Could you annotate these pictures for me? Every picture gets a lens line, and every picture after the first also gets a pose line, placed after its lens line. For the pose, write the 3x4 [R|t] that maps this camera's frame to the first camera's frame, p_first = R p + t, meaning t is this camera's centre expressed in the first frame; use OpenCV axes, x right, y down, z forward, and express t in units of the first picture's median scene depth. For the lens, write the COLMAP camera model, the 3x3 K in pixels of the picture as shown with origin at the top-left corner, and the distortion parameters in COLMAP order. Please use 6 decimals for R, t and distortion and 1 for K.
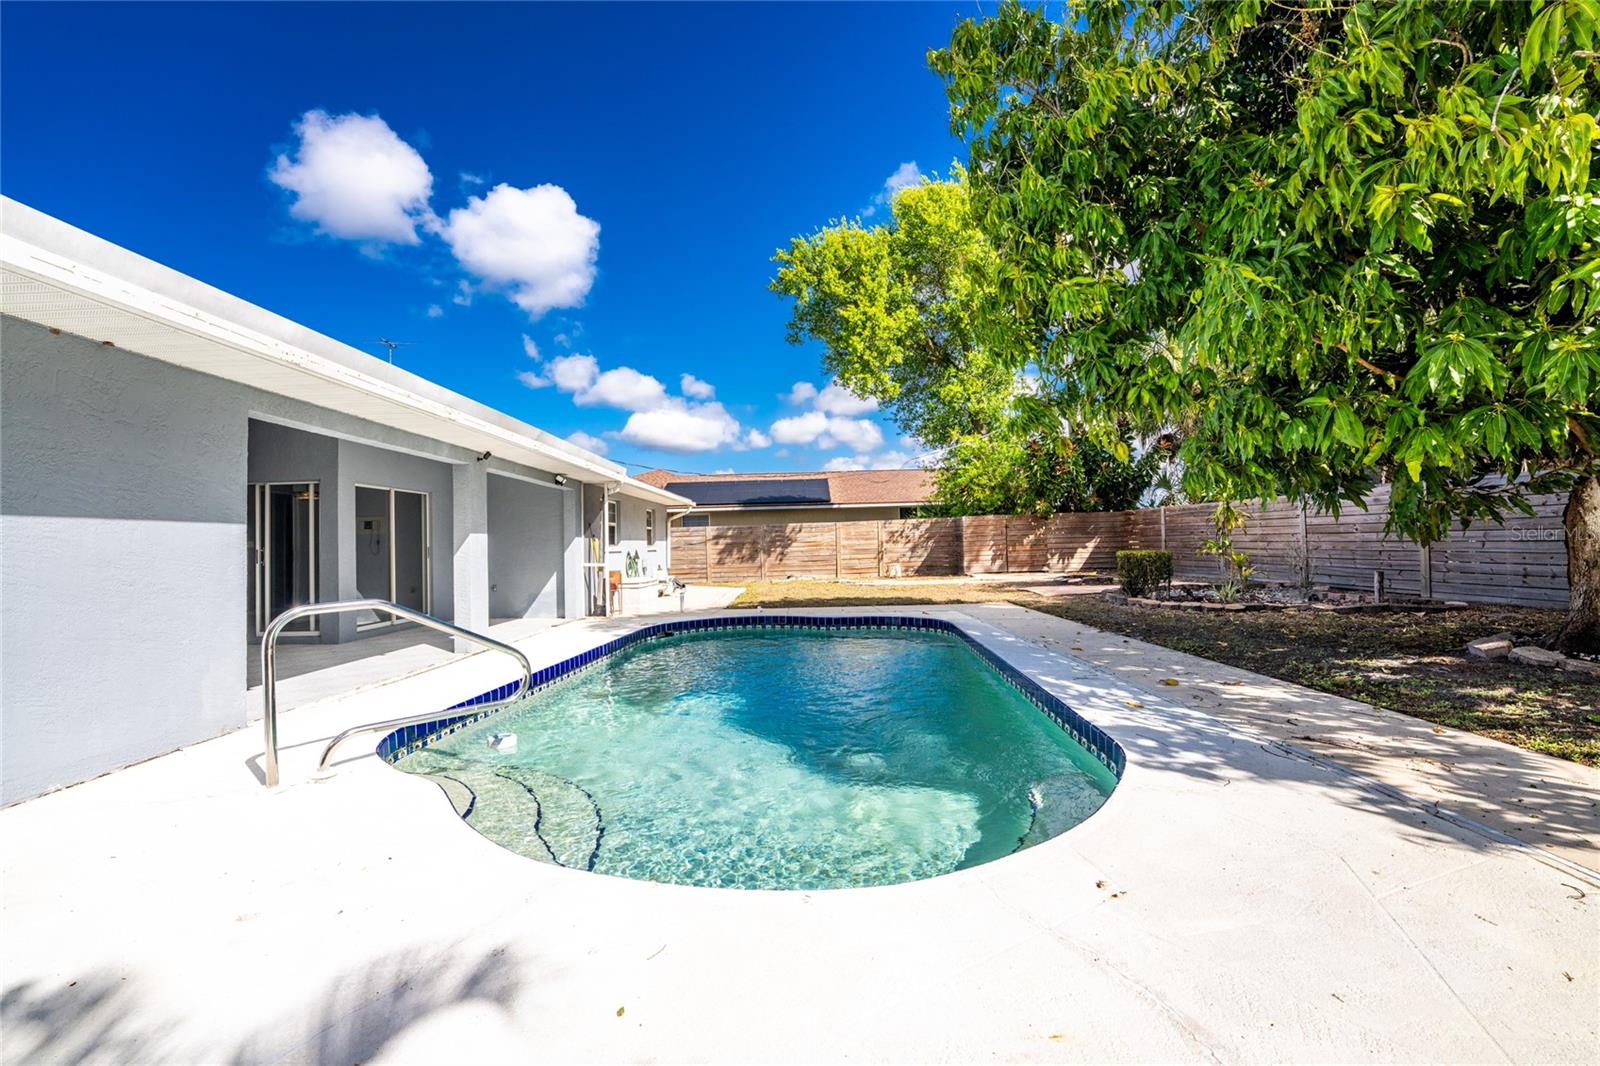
lens RADIAL K [[652.3, 0, 782.4], [0, 652.3, 525.9], [0, 0, 1]] dist [-0.014311, 0.000603]
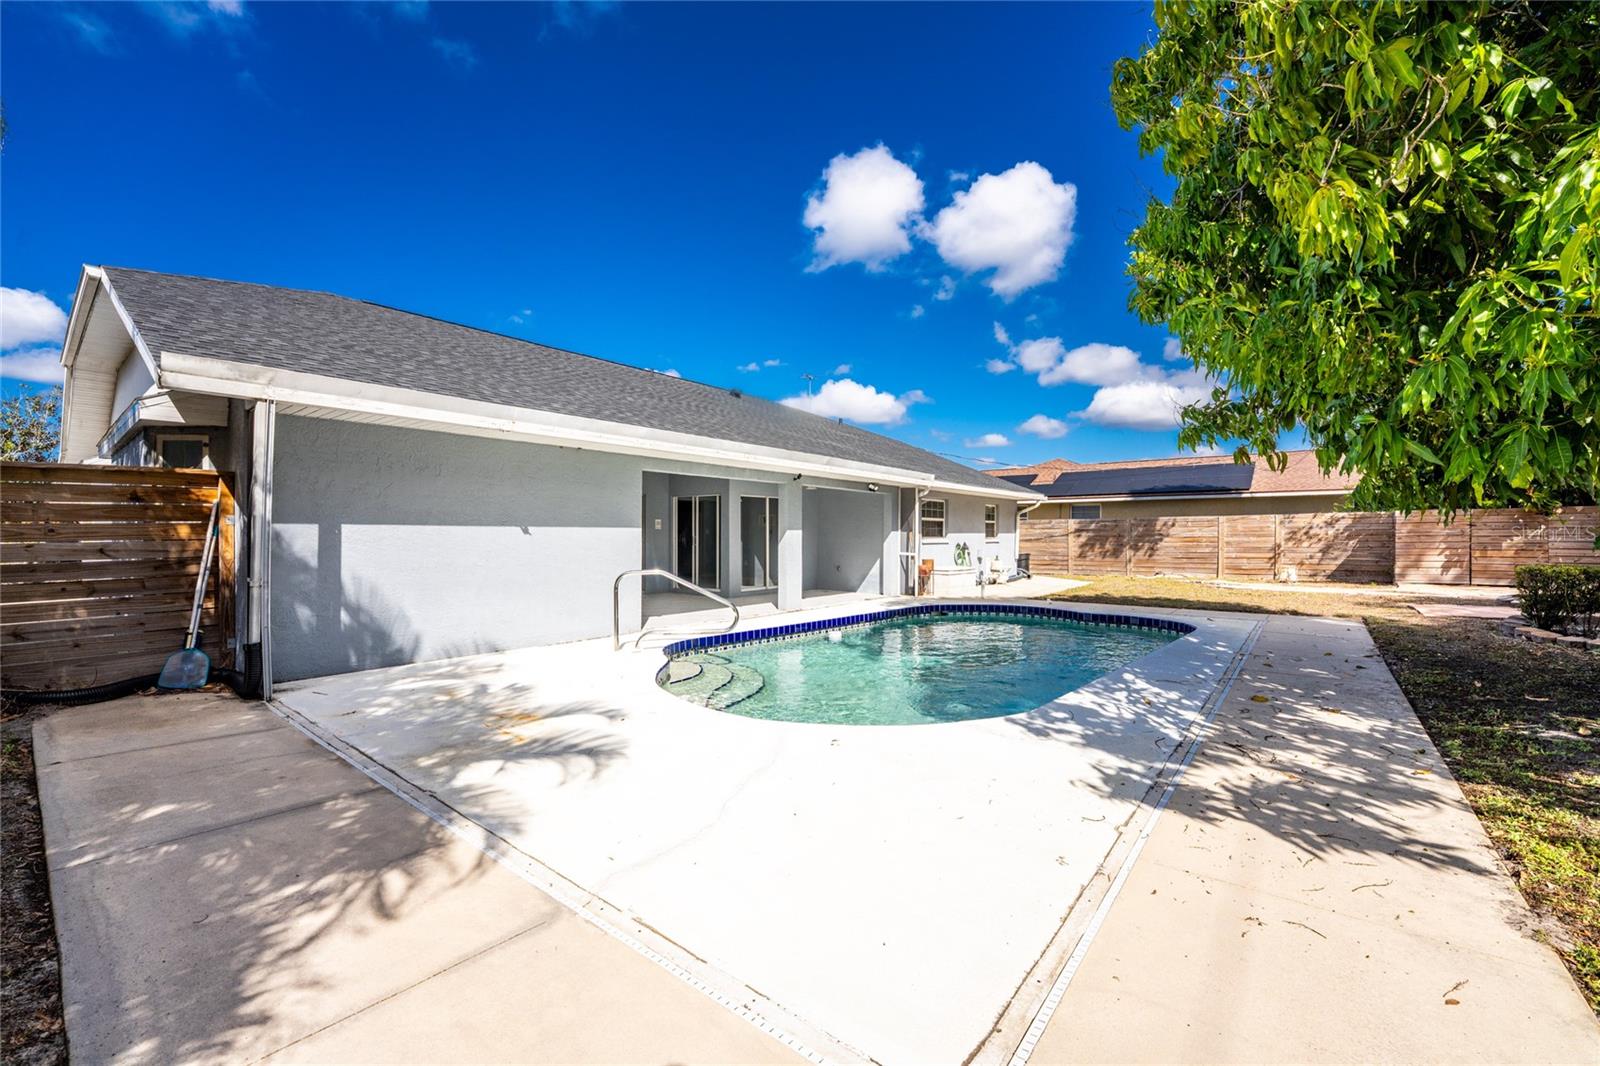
lens RADIAL K [[658.1, 0, 797.4], [0, 658.1, 539.8], [0, 0, 1]] dist [-0.001566, -0.000767]
pose [[0.783121, 0.028531, -0.621214, 0.442201], [-0.000224, 0.998960, 0.045598, -0.032859], [0.621869, -0.035570, 0.782313, -0.152081]]
